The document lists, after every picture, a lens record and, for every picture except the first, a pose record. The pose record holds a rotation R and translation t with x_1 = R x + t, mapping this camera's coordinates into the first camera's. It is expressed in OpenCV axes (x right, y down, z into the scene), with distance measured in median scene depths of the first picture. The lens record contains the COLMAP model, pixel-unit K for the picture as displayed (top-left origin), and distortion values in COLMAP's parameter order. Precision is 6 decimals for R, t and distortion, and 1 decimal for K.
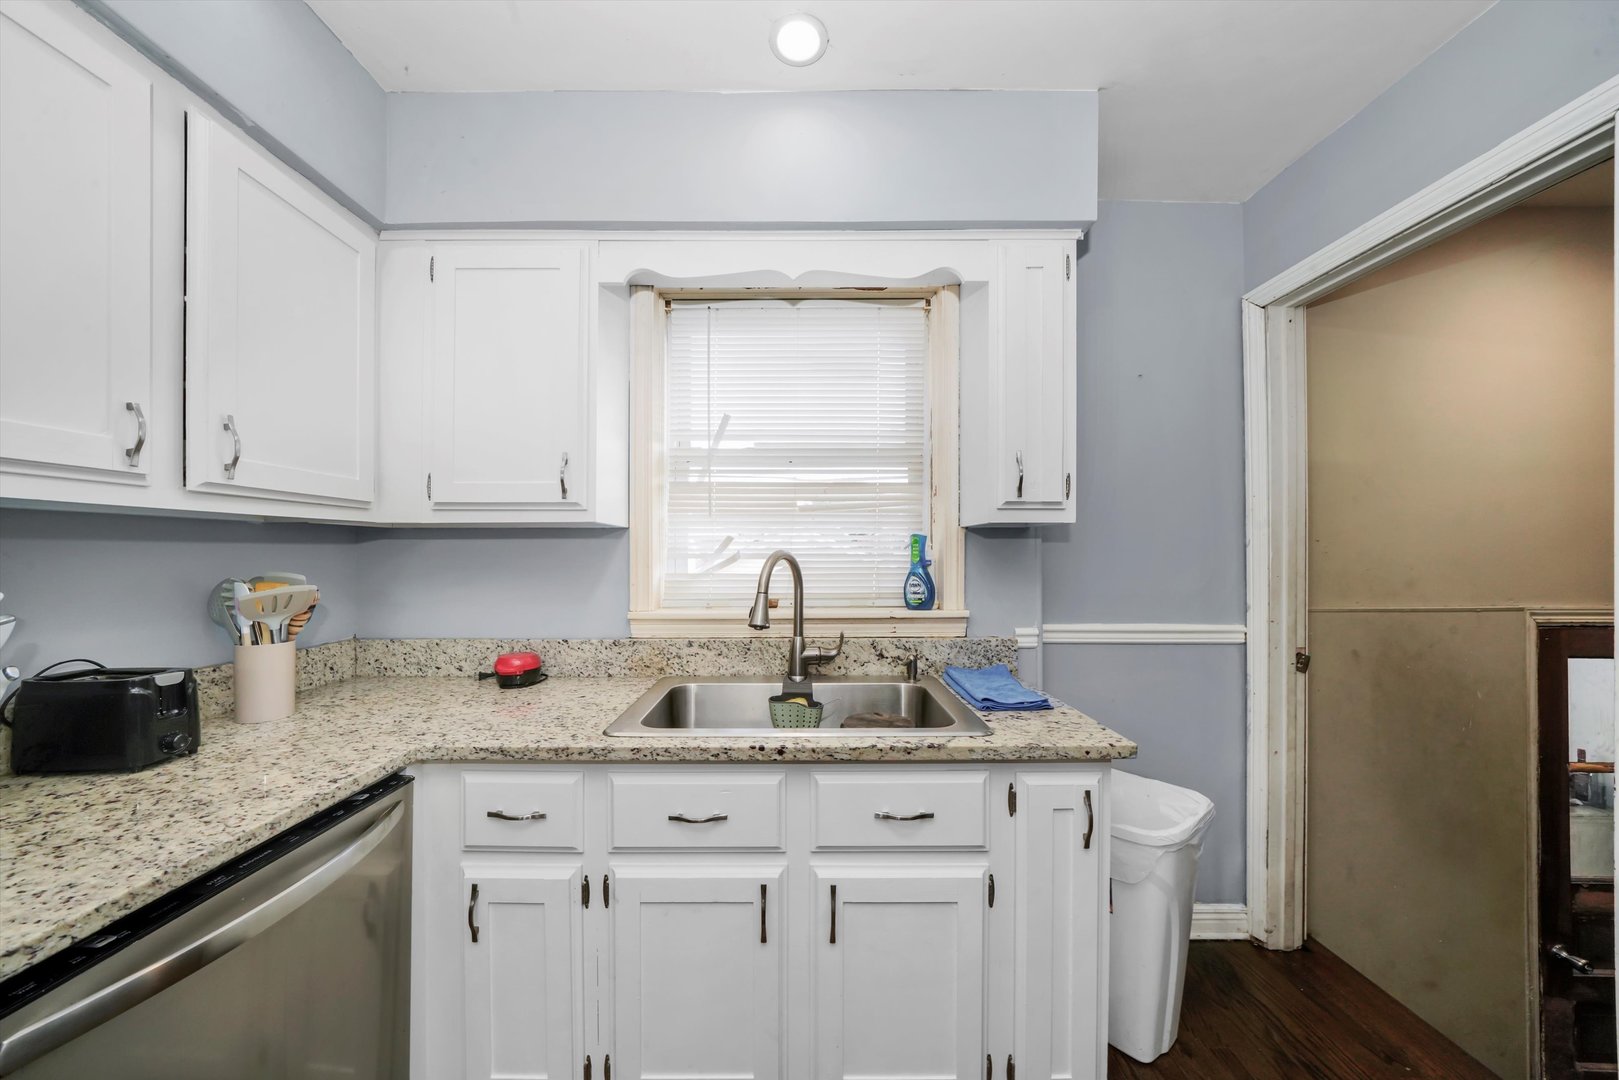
lens RADIAL K [[581.0, 0, 786.4], [0, 581.0, 549.5], [0, 0, 1]] dist [-0.010642, -0.000007]
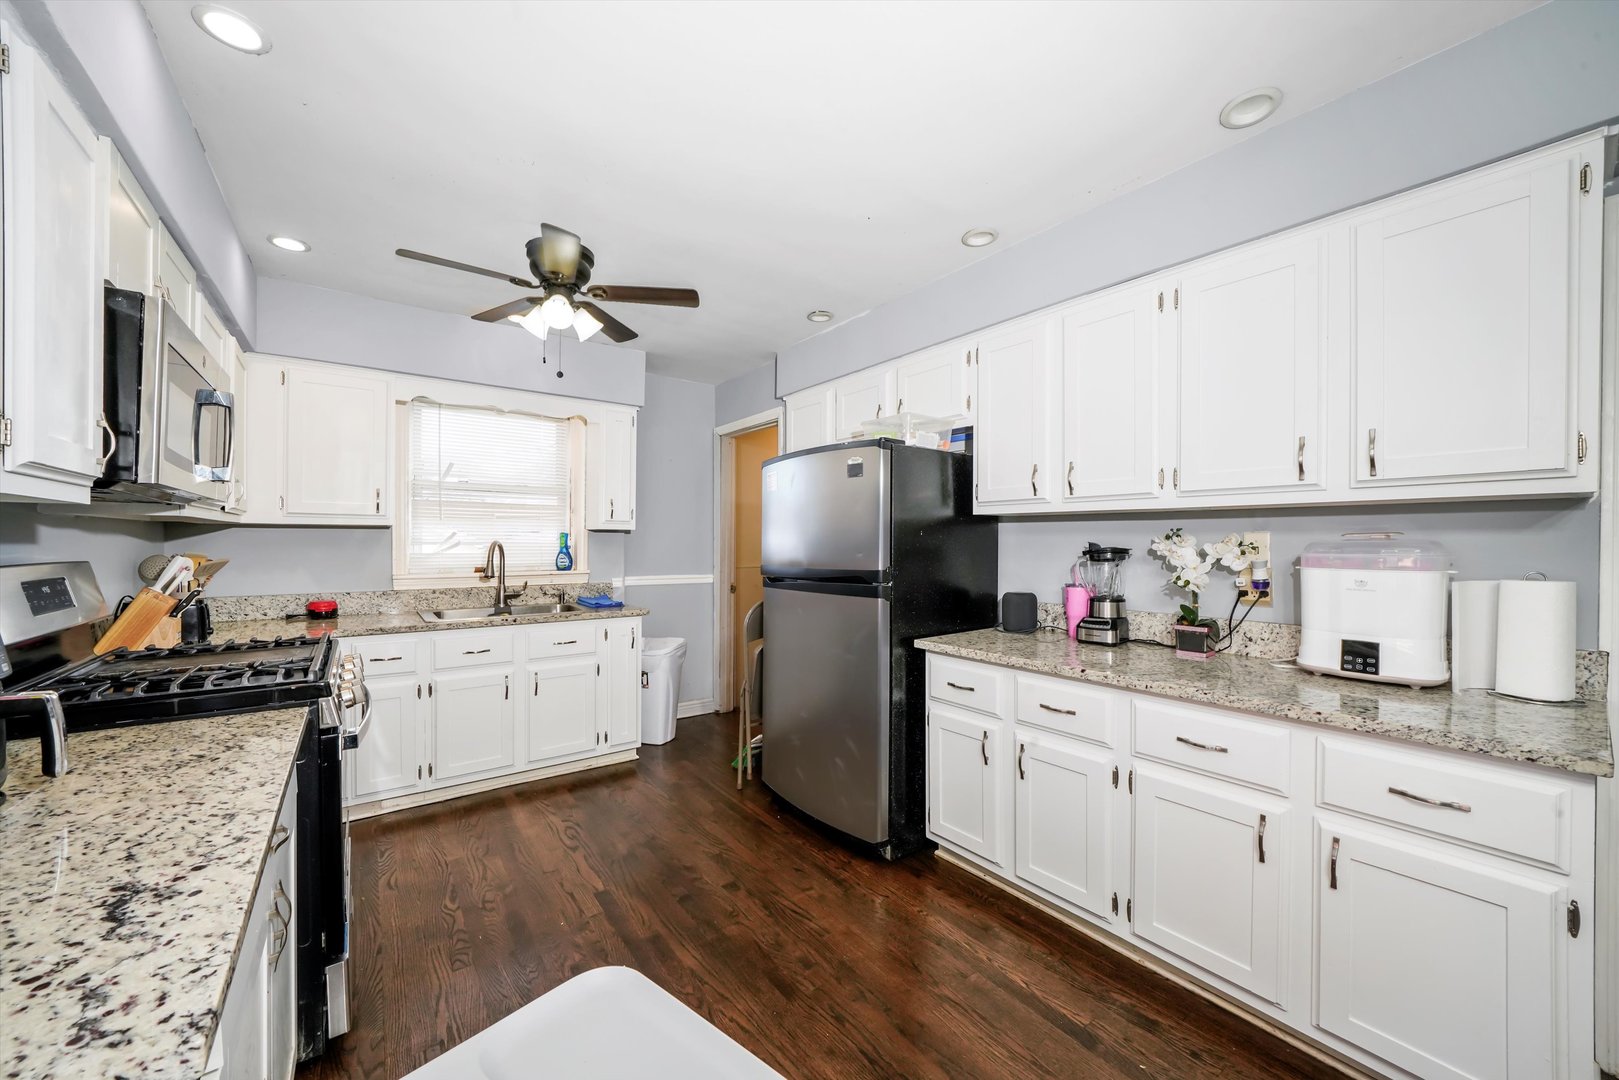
lens RADIAL K [[581.0, 0, 786.4], [0, 581.0, 549.5], [0, 0, 1]] dist [-0.010642, -0.000007]
pose [[0.808029, -0.003464, 0.589132, -0.340834], [-0.007386, 0.999845, 0.016009, -0.005589], [-0.589096, -0.017287, 0.807878, -1.092508]]
